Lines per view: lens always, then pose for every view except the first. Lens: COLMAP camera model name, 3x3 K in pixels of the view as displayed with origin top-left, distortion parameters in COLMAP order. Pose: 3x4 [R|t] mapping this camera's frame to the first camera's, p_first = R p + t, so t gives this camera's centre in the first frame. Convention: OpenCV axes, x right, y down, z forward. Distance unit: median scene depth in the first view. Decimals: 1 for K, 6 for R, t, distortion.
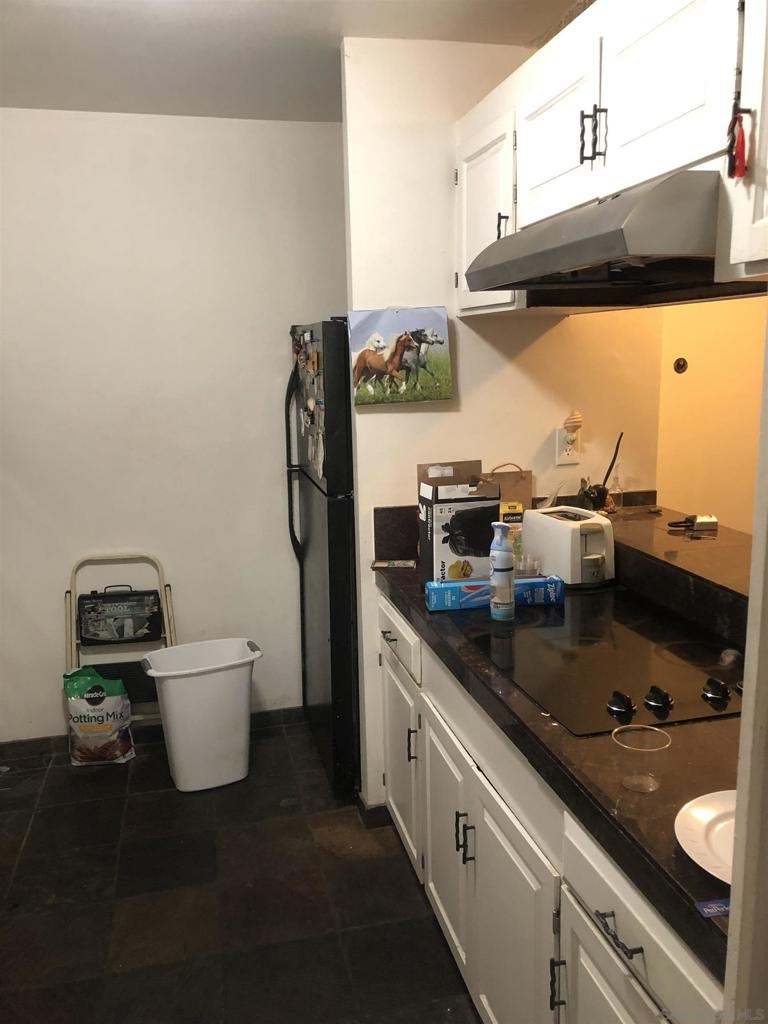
lens RADIAL K [[849.6, 0, 384.3], [0, 849.6, 512.7], [0, 0, 1]] dist [0.001889, 0.001595]
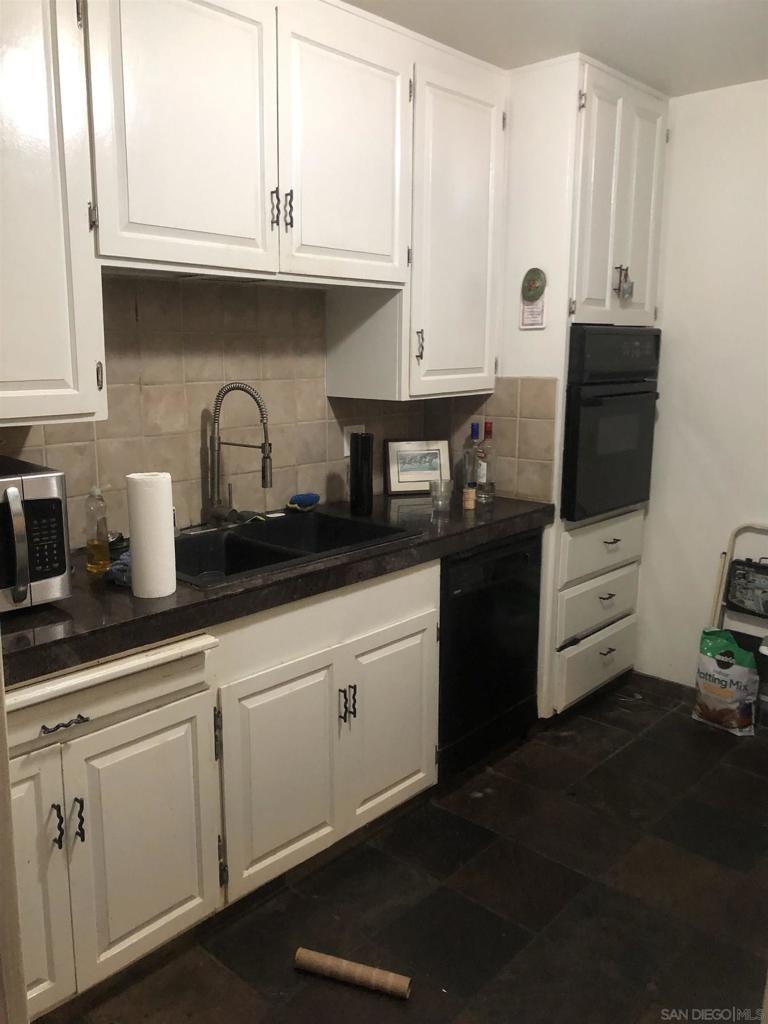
lens RADIAL K [[849.6, 0, 383.8], [0, 849.6, 509.8], [0, 0, 1]] dist [0.001889, 0.001595]
pose [[0.564194, 0.183589, -0.804972, 0.206906], [-0.175087, 0.979394, 0.100653, 0.011279], [0.806864, 0.084152, 0.584712, 0.071826]]
